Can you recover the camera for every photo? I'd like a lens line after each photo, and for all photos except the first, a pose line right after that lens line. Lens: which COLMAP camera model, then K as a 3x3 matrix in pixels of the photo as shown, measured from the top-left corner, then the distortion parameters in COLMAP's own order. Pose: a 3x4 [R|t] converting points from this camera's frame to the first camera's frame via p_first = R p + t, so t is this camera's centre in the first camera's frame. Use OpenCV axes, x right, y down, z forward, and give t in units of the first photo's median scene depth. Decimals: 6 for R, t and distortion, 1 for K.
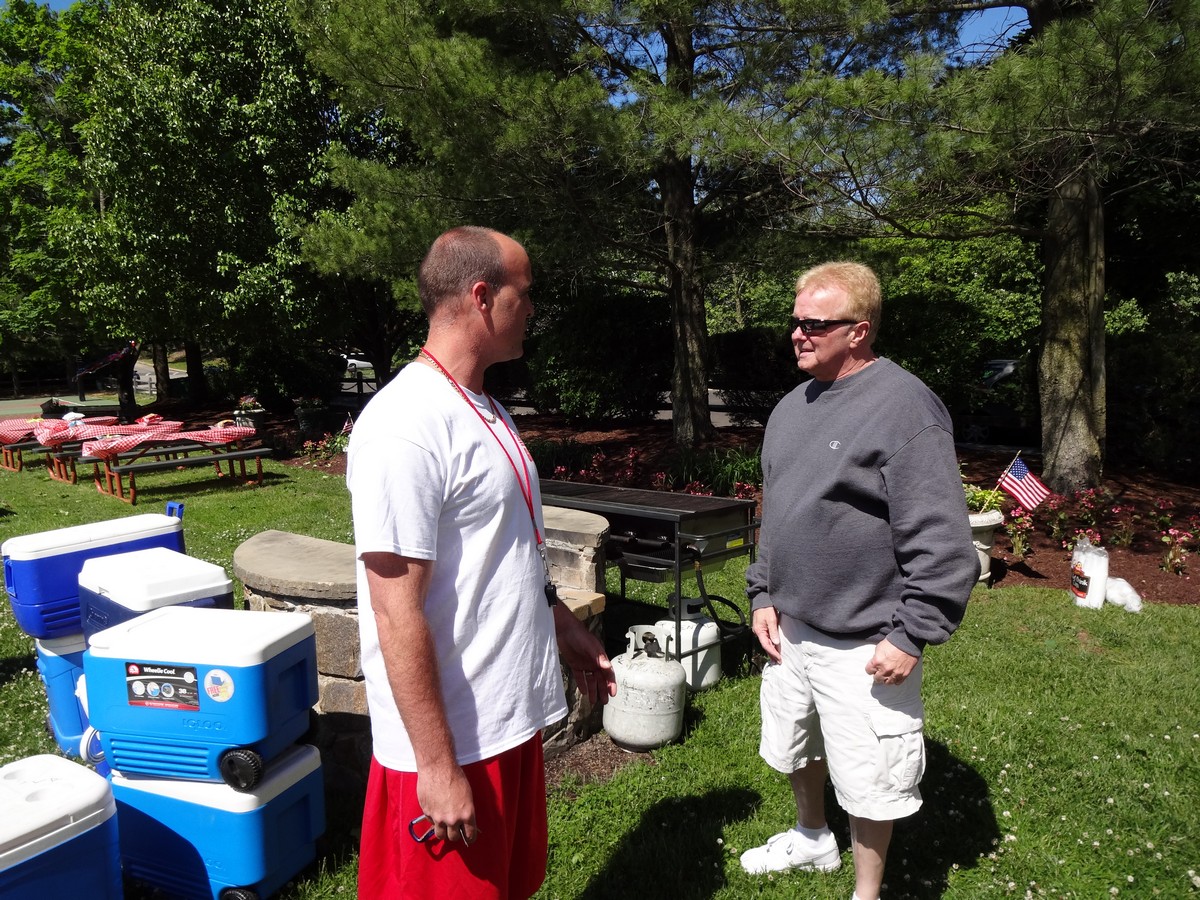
lens RADIAL K [[879.3, 0, 637.8], [0, 879.3, 446.1], [0, 0, 1]] dist [-0.042209, 0.008433]
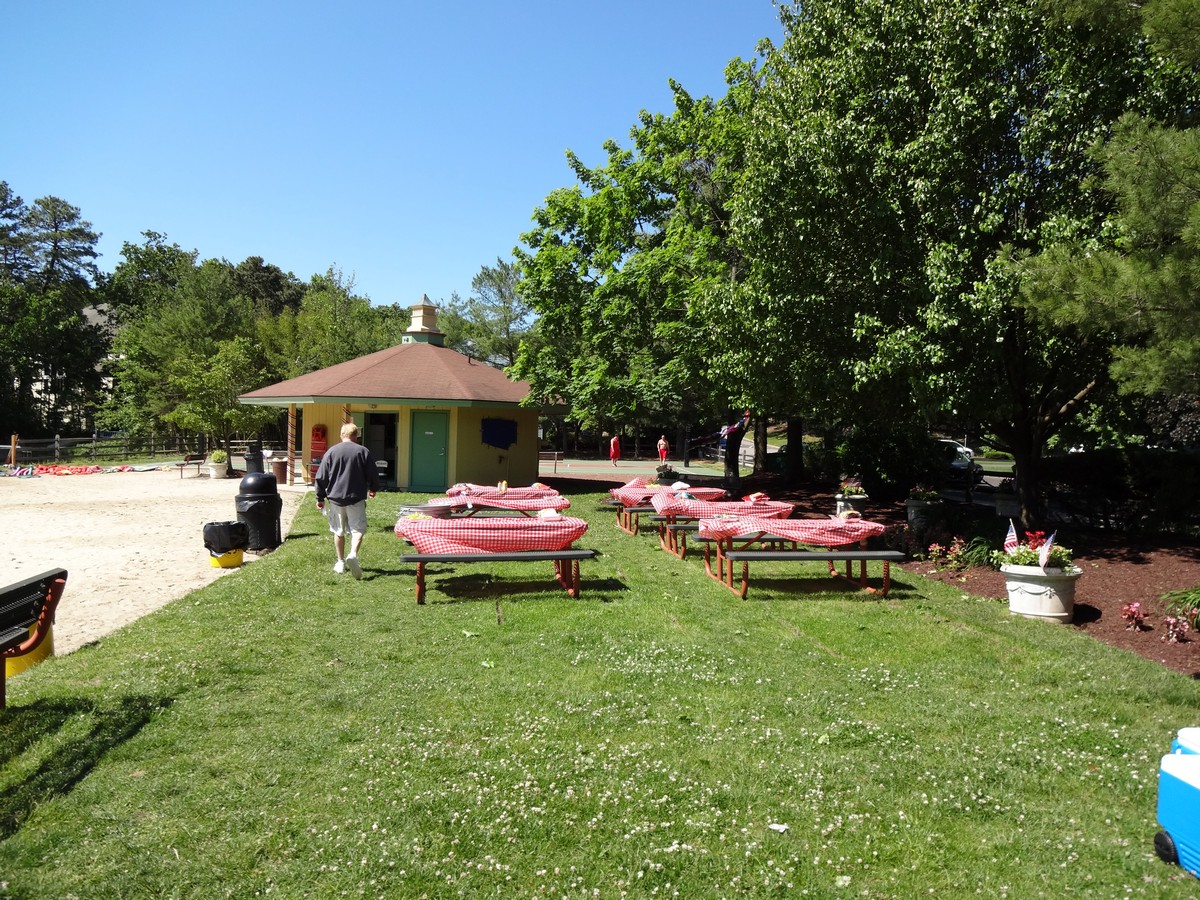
lens RADIAL K [[879.4, 0, 596.9], [0, 879.4, 446.1], [0, 0, 1]] dist [-0.022310, 0.013011]
pose [[0.780280, 0.065202, -0.622022, -0.131415], [-0.126196, 0.990509, -0.054475, -0.012763], [0.612566, 0.121002, 0.781102, 0.173434]]
